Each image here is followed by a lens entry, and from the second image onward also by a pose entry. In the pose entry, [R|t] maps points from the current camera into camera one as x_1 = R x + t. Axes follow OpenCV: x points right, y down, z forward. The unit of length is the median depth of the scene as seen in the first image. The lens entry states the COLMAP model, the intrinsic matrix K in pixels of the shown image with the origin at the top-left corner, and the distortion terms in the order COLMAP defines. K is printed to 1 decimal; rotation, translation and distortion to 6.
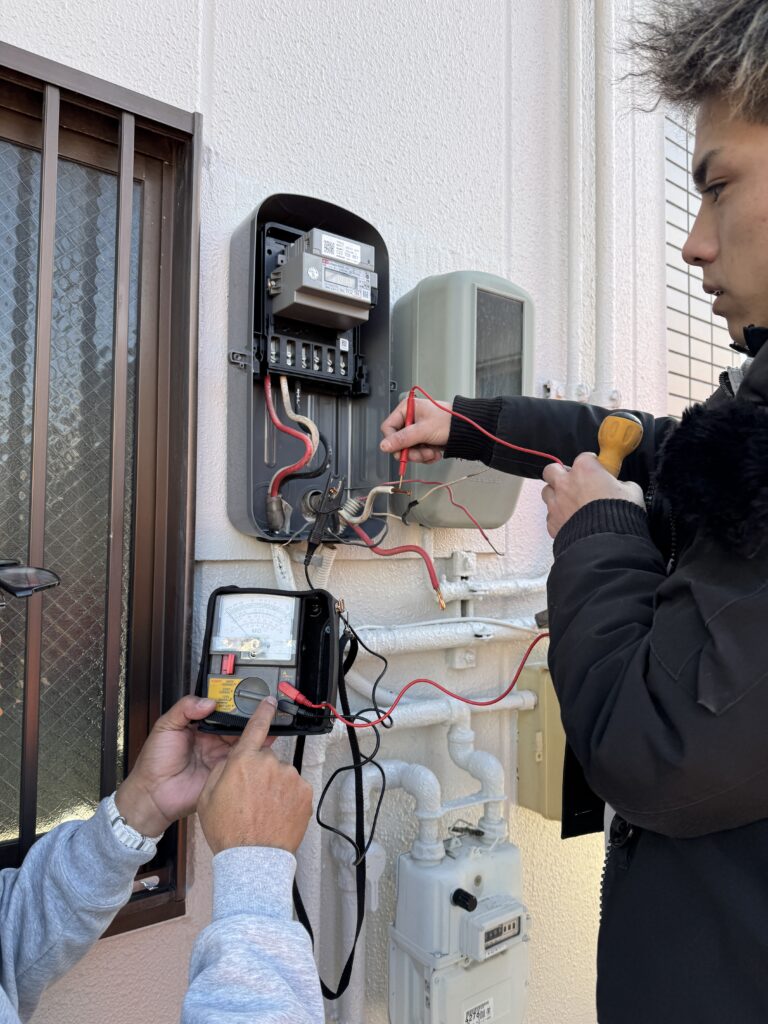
lens RADIAL K [[721.4, 0, 384.0], [0, 721.4, 512.0], [0, 0, 1]] dist [0.048665, -0.065231]
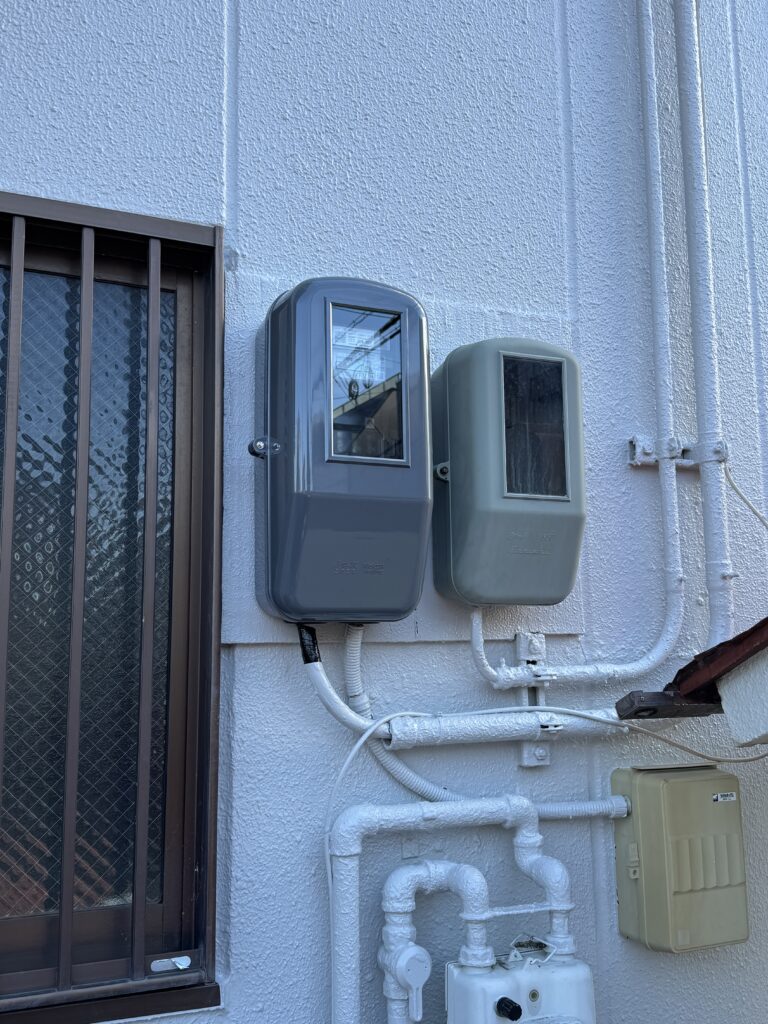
lens RADIAL K [[995.0, 0, 384.0], [0, 995.0, 512.0], [0, 0, 1]] dist [0.122423, -0.208462]
pose [[0.974070, -0.059502, -0.218282, 0.229857], [0.036752, 0.993596, -0.106846, 0.033305], [0.223241, 0.096054, 0.970019, -0.284708]]
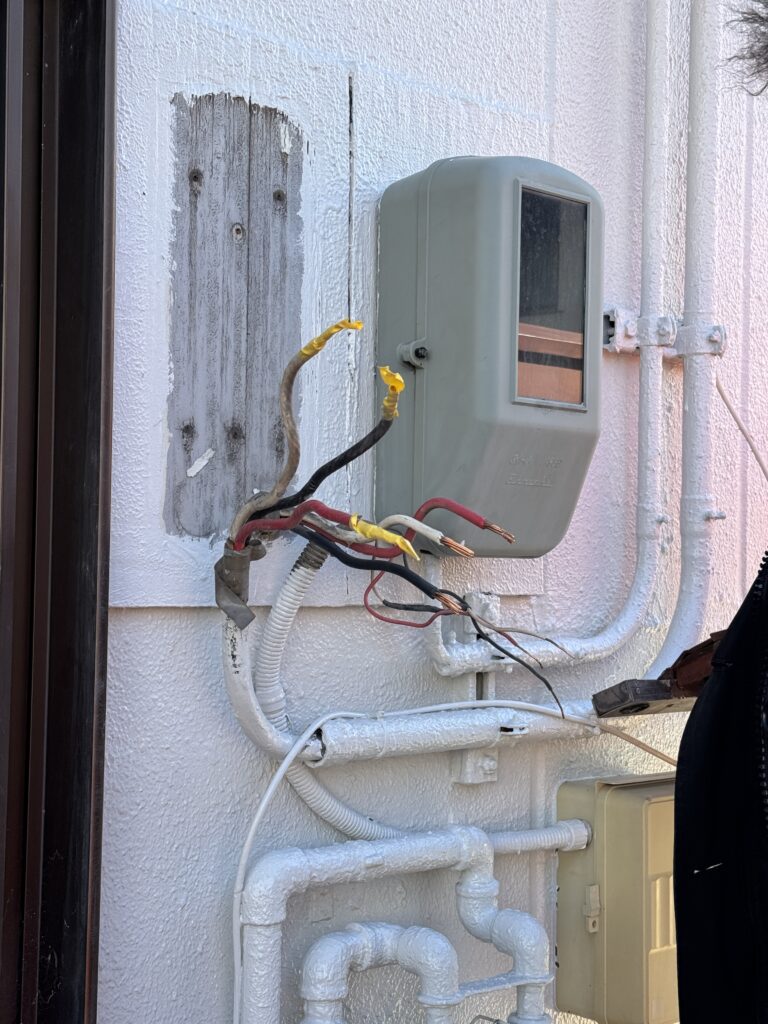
lens RADIAL K [[1639.3, 0, 384.0], [0, 1639.3, 512.0], [0, 0, 1]] dist [-0.137405, 1.650925]
pose [[0.991338, 0.010540, 0.130909, -0.164074], [-0.012187, 0.999856, 0.011782, -0.032017], [-0.130766, -0.013275, 0.991324, -0.389749]]
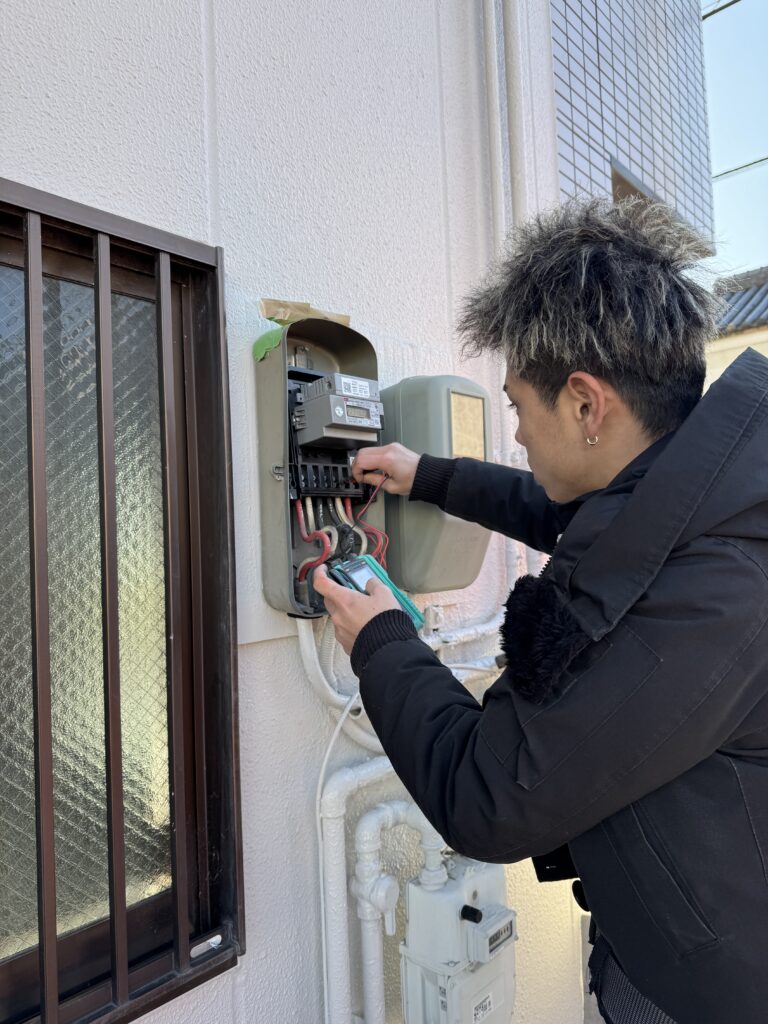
lens RADIAL K [[721.4, 0, 384.0], [0, 721.4, 512.0], [0, 0, 1]] dist [0.048665, -0.065231]
pose [[0.979999, -0.040458, 0.194849, -0.195684], [0.039859, 0.999181, 0.006995, -0.113590], [-0.194972, 0.000911, 0.980808, -0.114006]]
